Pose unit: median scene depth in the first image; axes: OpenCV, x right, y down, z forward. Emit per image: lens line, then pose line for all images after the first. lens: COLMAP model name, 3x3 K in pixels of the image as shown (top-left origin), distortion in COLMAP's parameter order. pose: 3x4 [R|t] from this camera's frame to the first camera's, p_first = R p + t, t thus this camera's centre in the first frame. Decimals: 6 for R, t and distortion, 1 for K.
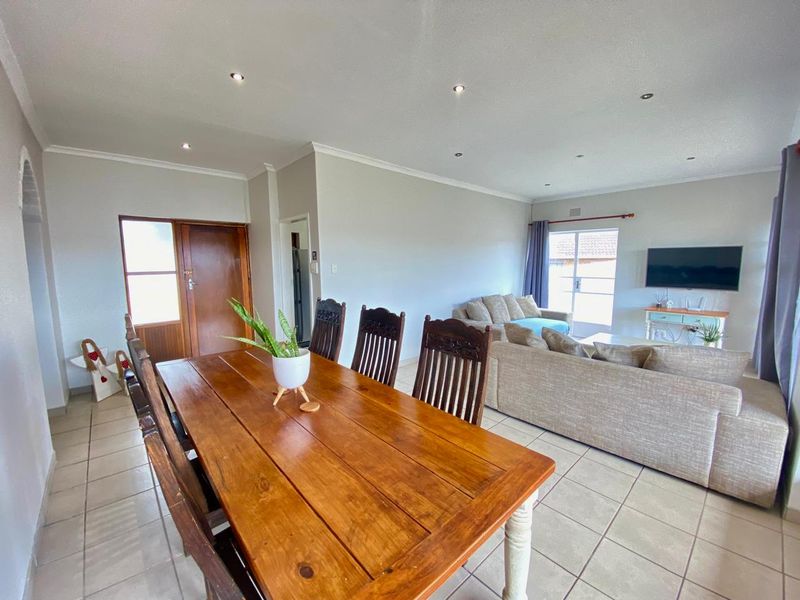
lens RADIAL K [[332.5, 0, 400.6], [0, 332.5, 299.6], [0, 0, 1]] dist [0.009816, -0.003513]
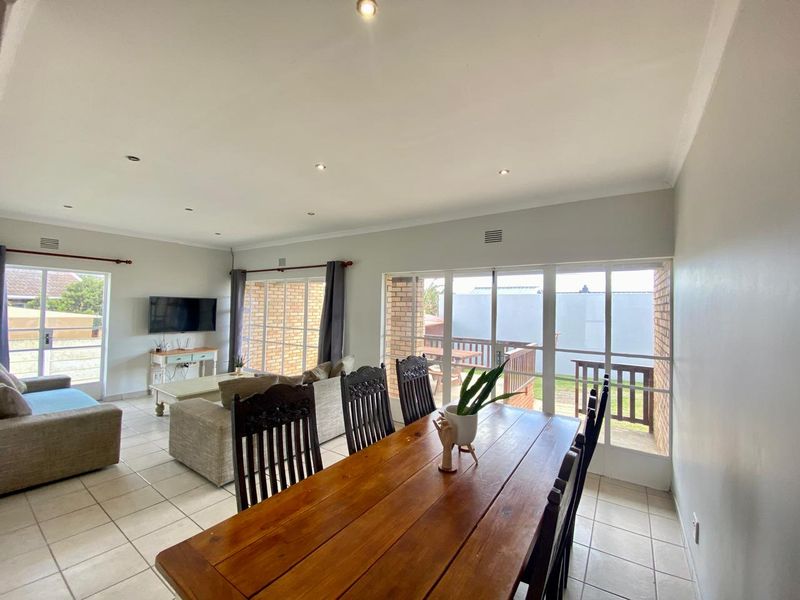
lens RADIAL K [[332.5, 0, 400.6], [0, 332.5, 299.5], [0, 0, 1]] dist [0.009816, -0.003513]
pose [[-0.234099, 0.023747, 0.971923, -0.464069], [0.092467, 0.995714, -0.002056, -0.070155], [-0.967806, 0.089389, -0.235291, 0.486848]]
